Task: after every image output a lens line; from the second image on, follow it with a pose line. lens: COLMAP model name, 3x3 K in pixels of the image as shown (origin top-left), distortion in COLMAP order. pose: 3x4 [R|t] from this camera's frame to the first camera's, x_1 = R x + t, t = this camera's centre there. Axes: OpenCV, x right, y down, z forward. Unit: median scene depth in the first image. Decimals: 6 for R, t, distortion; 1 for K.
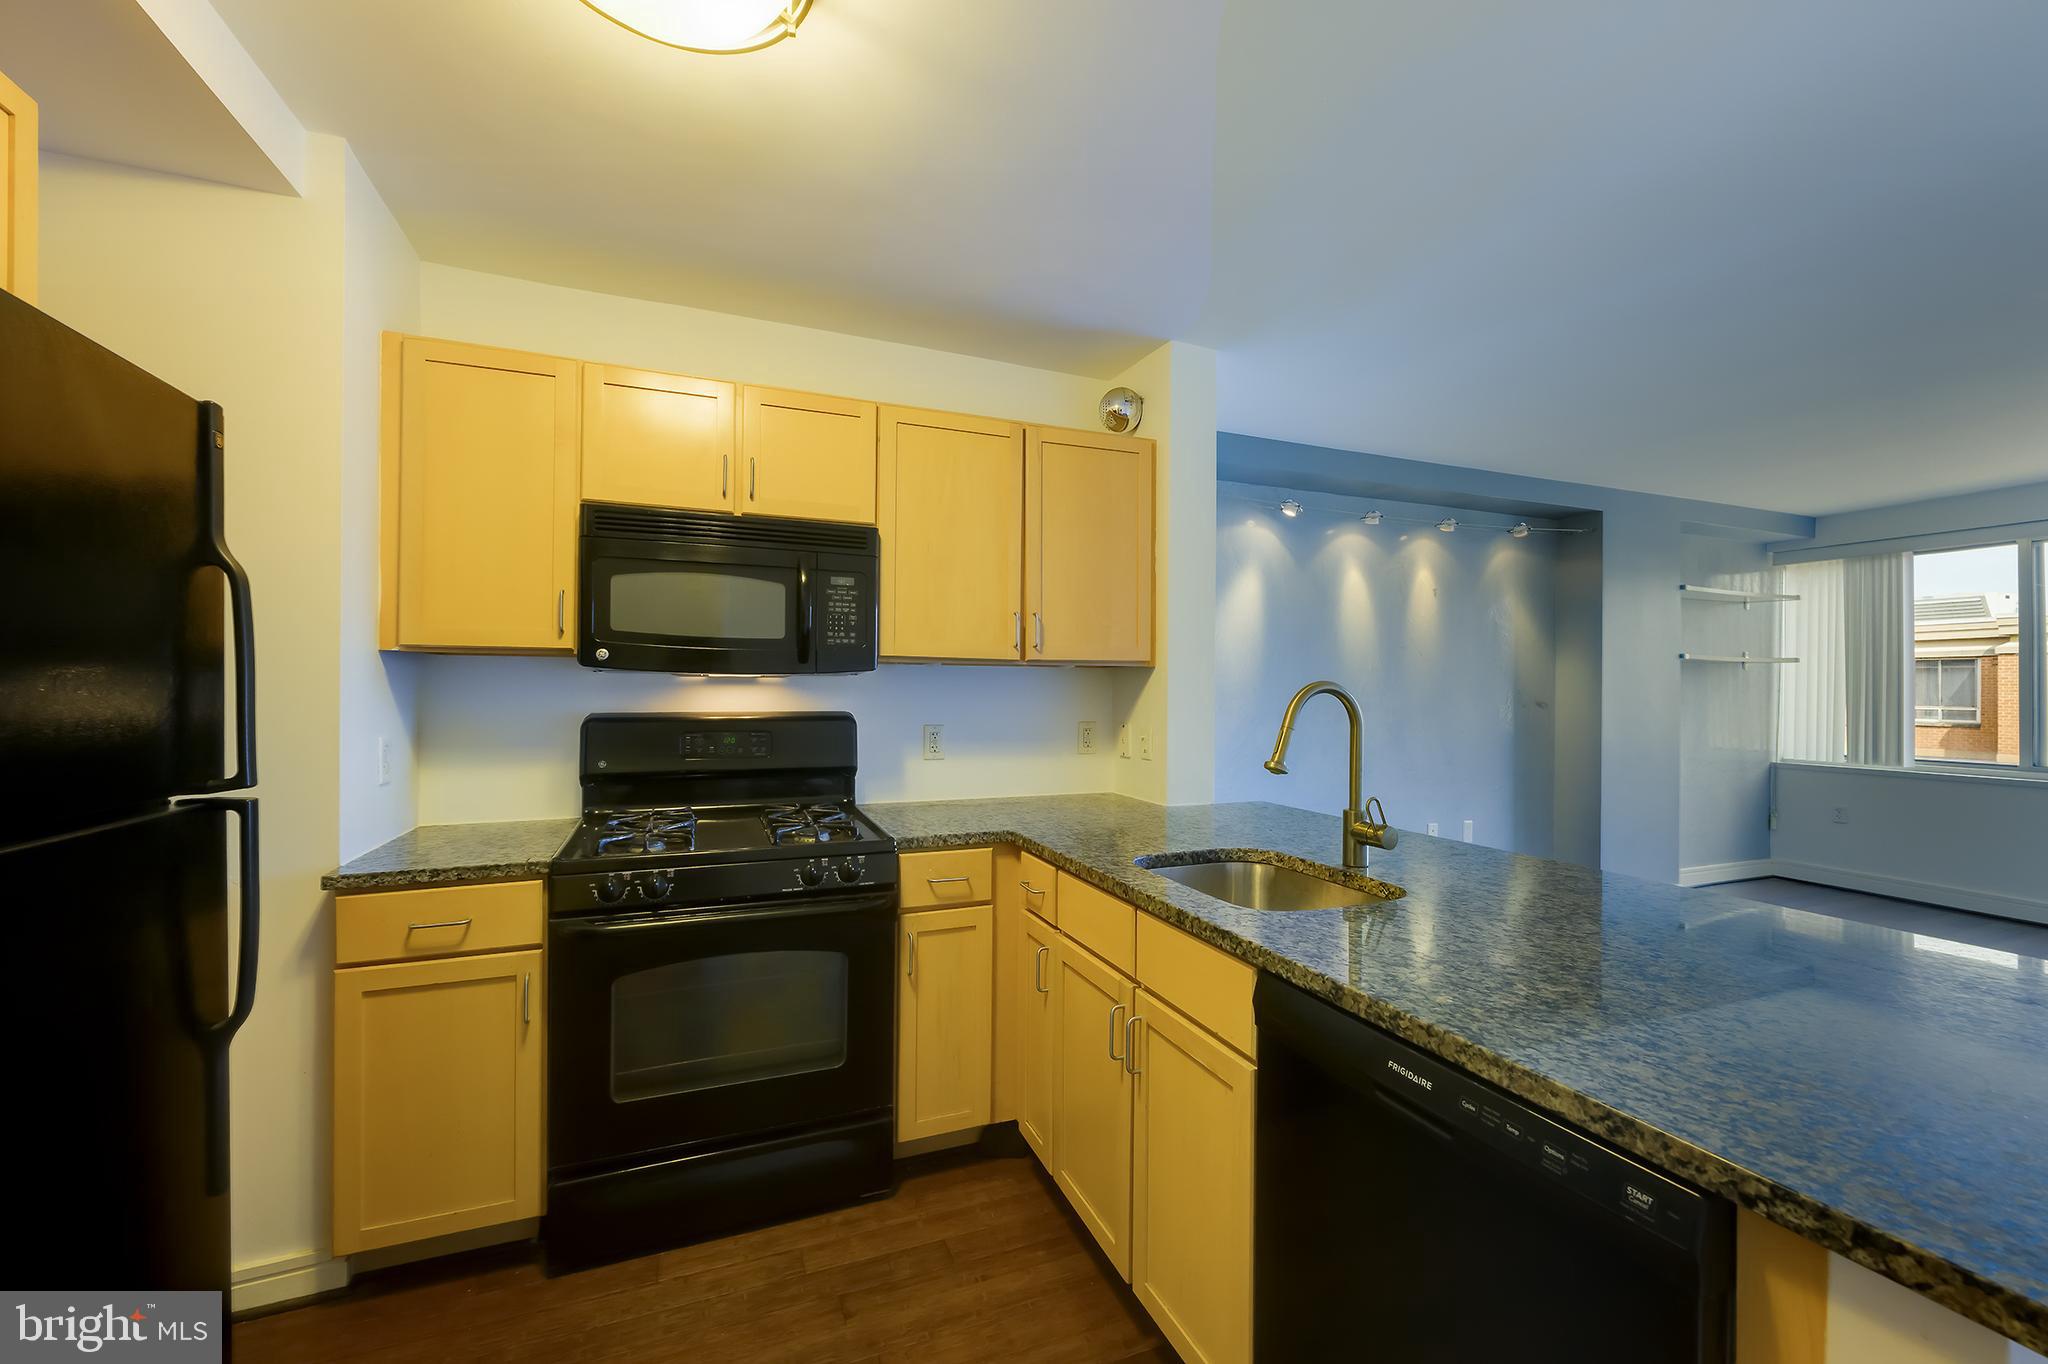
lens RADIAL K [[819.7, 0, 1032.7], [0, 819.7, 689.0], [0, 0, 1]] dist [-0.000169, -0.000198]
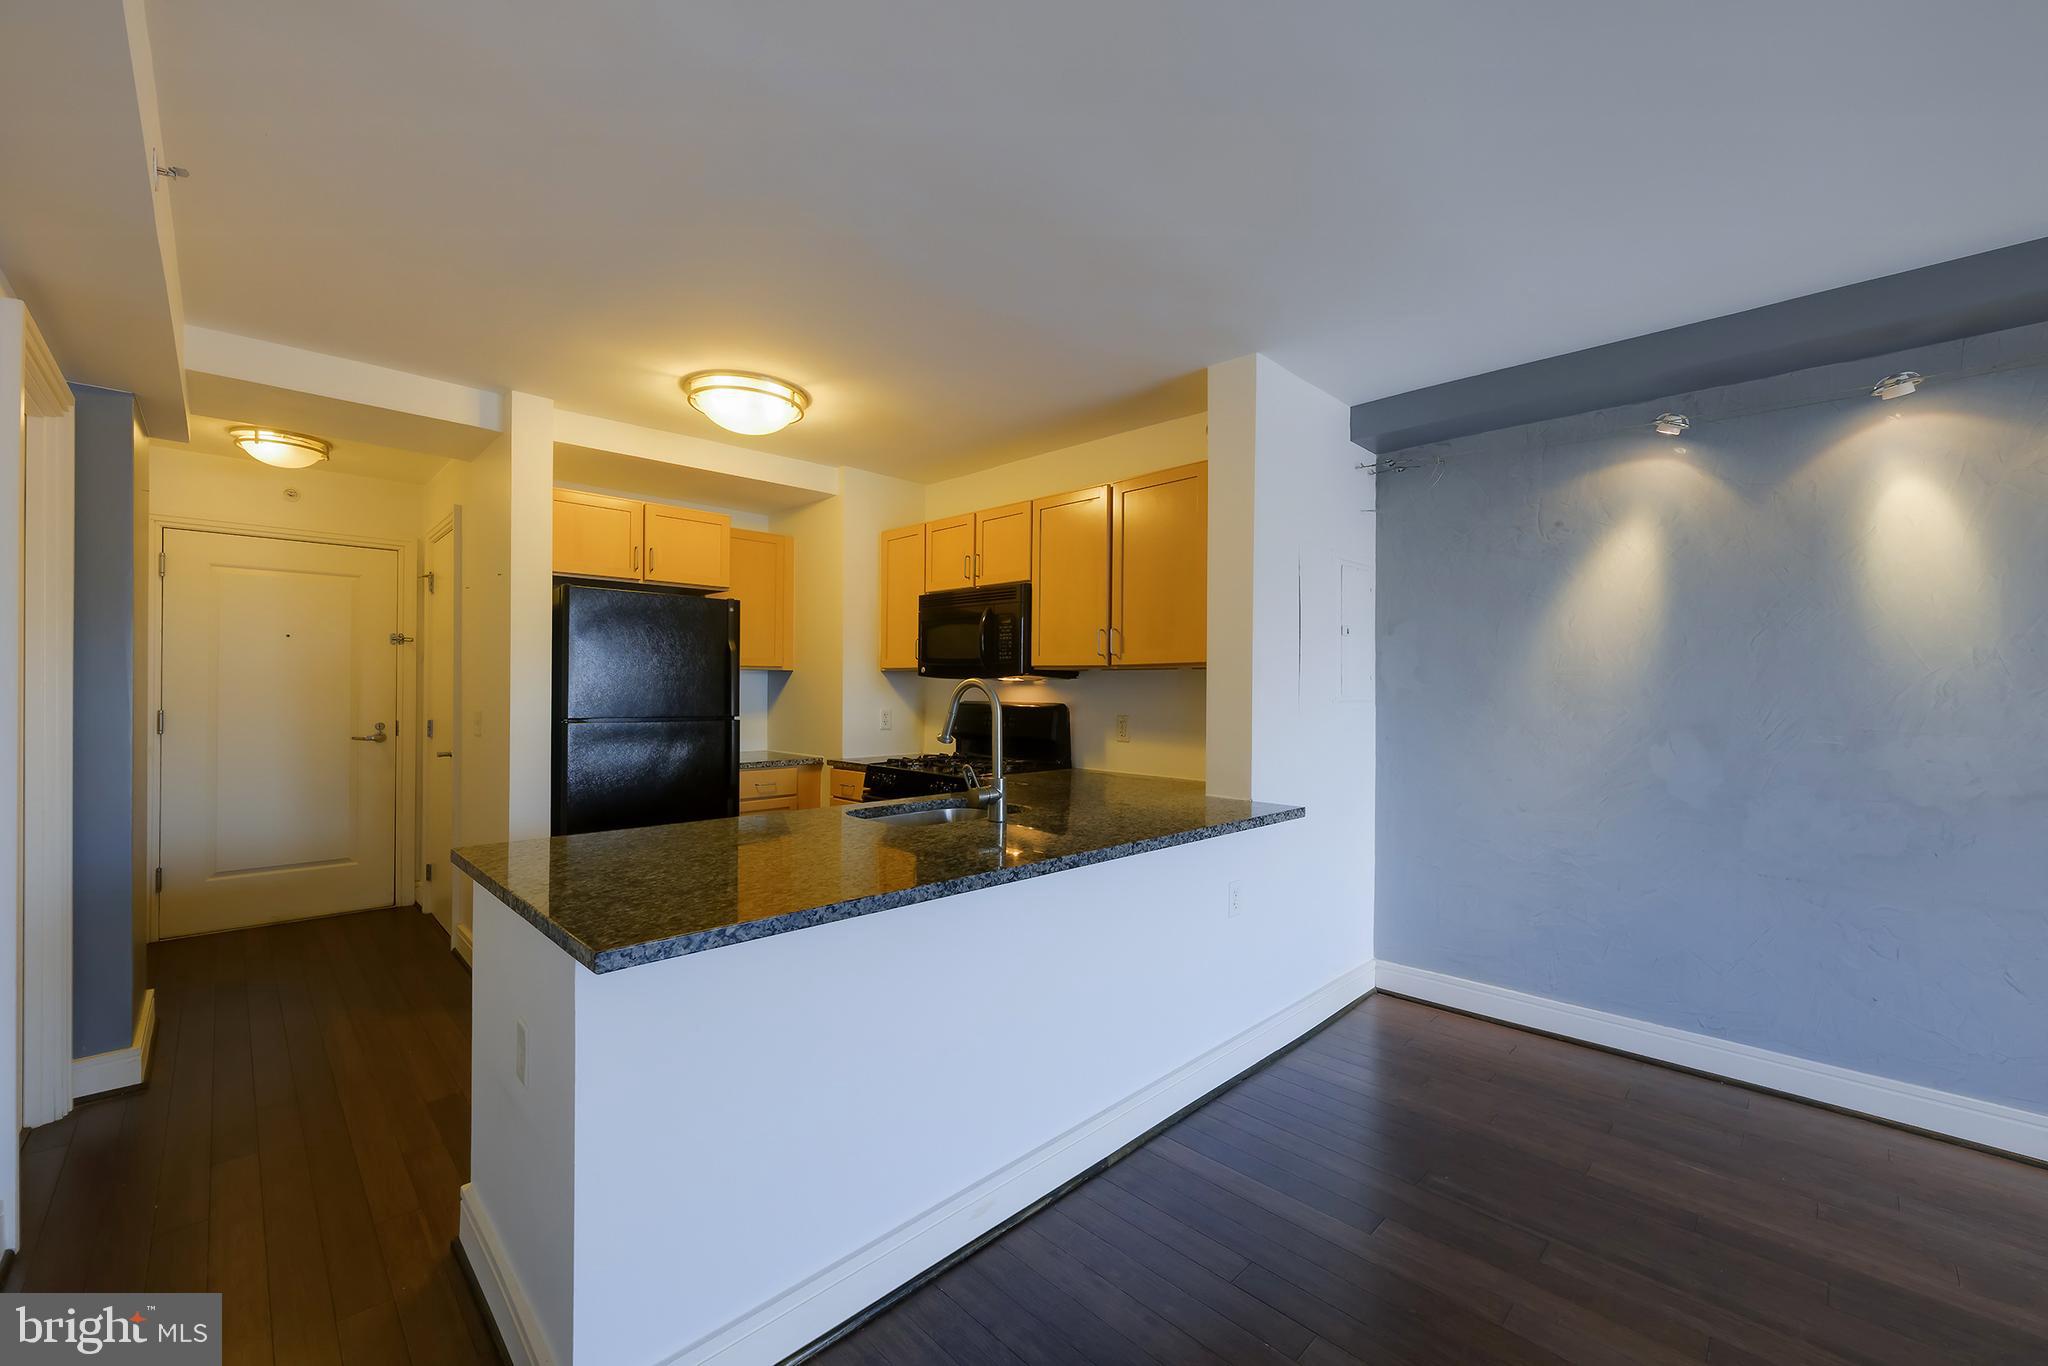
lens RADIAL K [[802.0, 0, 1029.4], [0, 802.0, 686.2], [0, 0, 1]] dist [-0.002034, 0.000266]
pose [[0.391402, -0.003741, -0.920212, 1.288342], [-0.006004, 0.999960, -0.006618, 0.007956], [0.920200, 0.008115, 0.391364, 0.447382]]
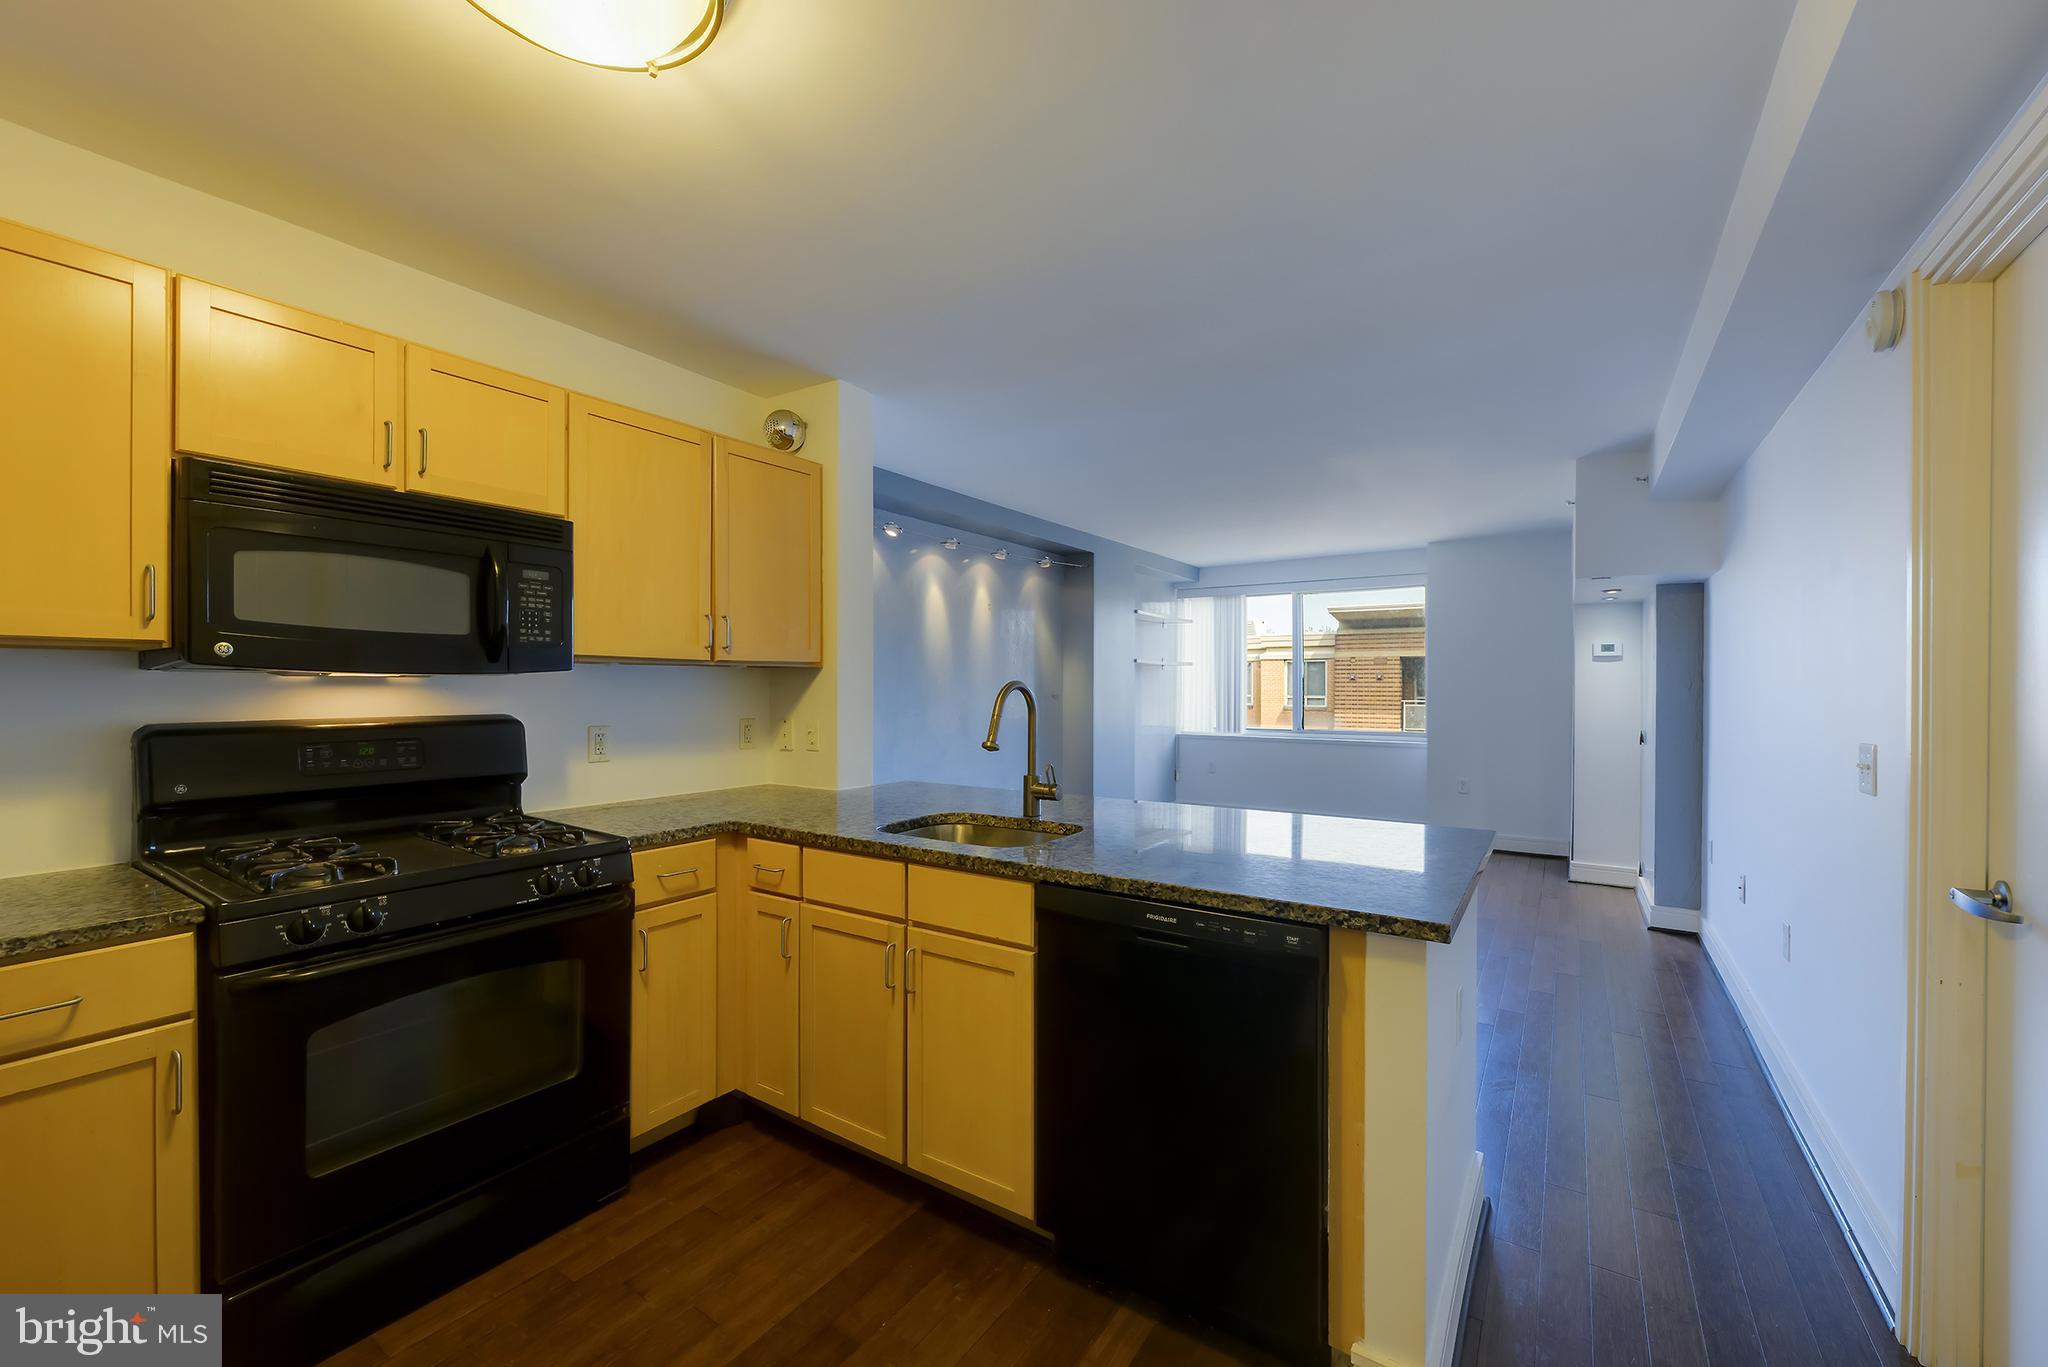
lens RADIAL K [[809.9, 0, 1027.8], [0, 809.9, 693.6], [0, 0, 1]] dist [0.000147, -0.000159]
pose [[0.827796, -0.011641, 0.560909, -0.300491], [0.005847, 0.999909, 0.012123, -0.003786], [-0.560999, -0.006756, 0.827789, -0.091575]]
